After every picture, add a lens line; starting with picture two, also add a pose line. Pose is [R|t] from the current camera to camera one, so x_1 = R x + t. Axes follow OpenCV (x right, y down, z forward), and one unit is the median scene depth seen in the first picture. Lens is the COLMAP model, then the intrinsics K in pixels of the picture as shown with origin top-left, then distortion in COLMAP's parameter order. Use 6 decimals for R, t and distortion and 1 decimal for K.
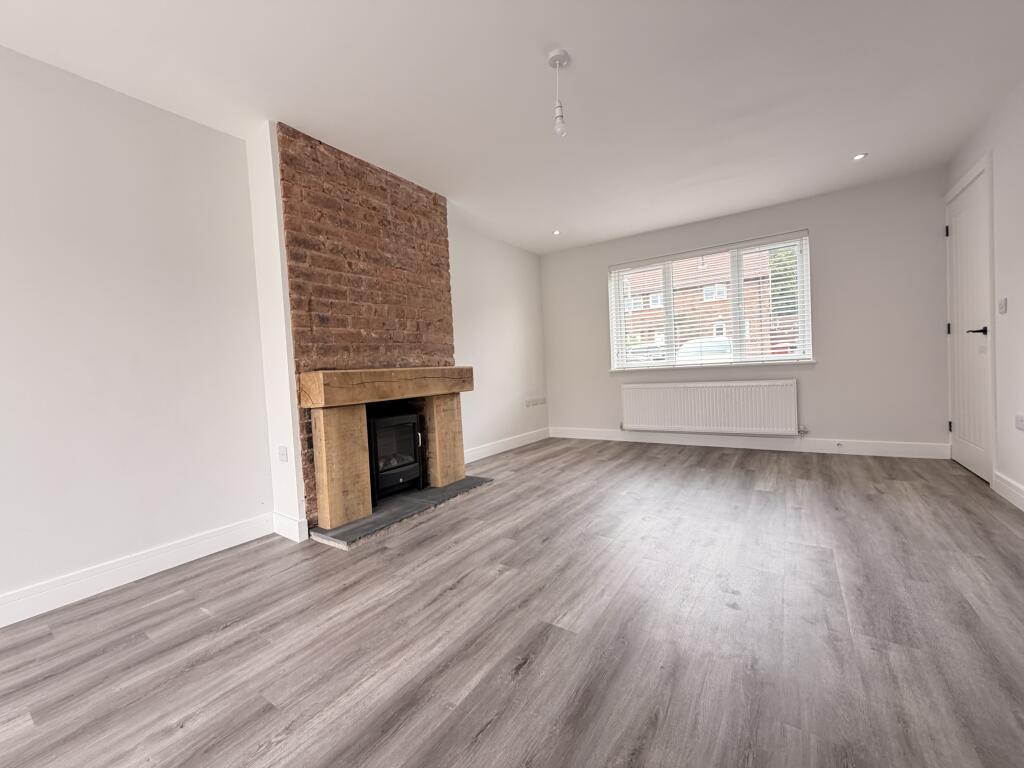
lens RADIAL K [[408.6, 0, 510.5], [0, 408.6, 383.5], [0, 0, 1]] dist [-0.001149, 0.000507]
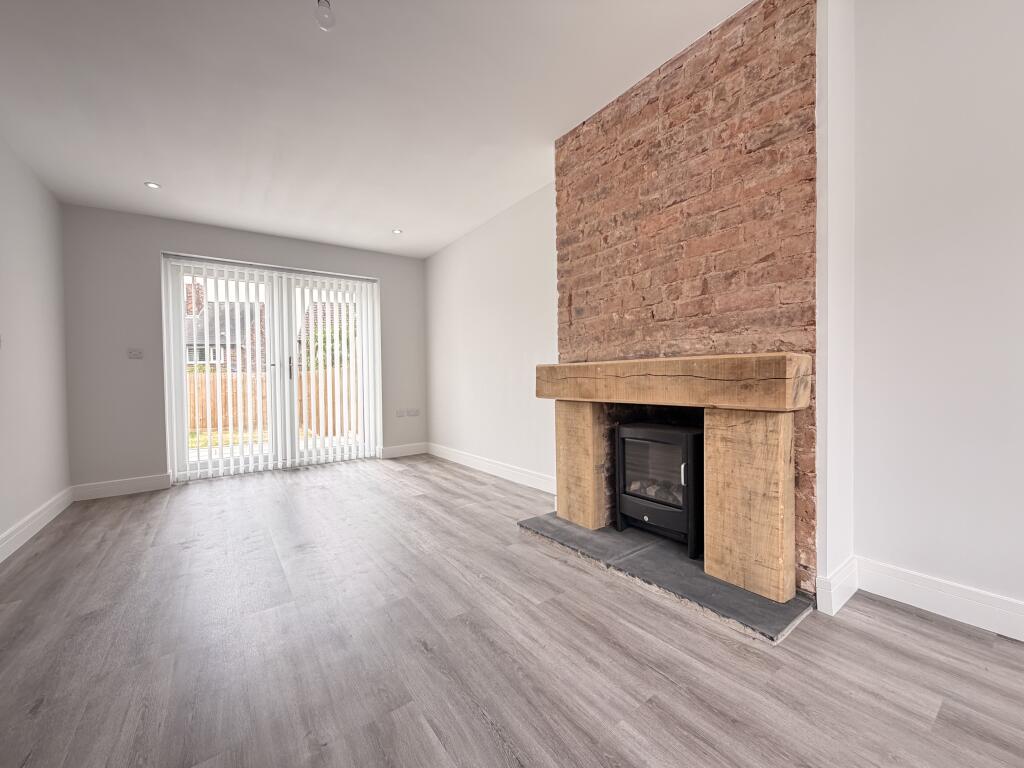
lens RADIAL K [[408.6, 0, 509.2], [0, 408.6, 385.1], [0, 0, 1]] dist [-0.001149, 0.000507]
pose [[-0.341692, 0.075359, -0.936786, 0.471516], [0.002372, 0.996846, 0.079326, -0.051262], [0.939809, 0.024883, -0.340794, 1.043974]]
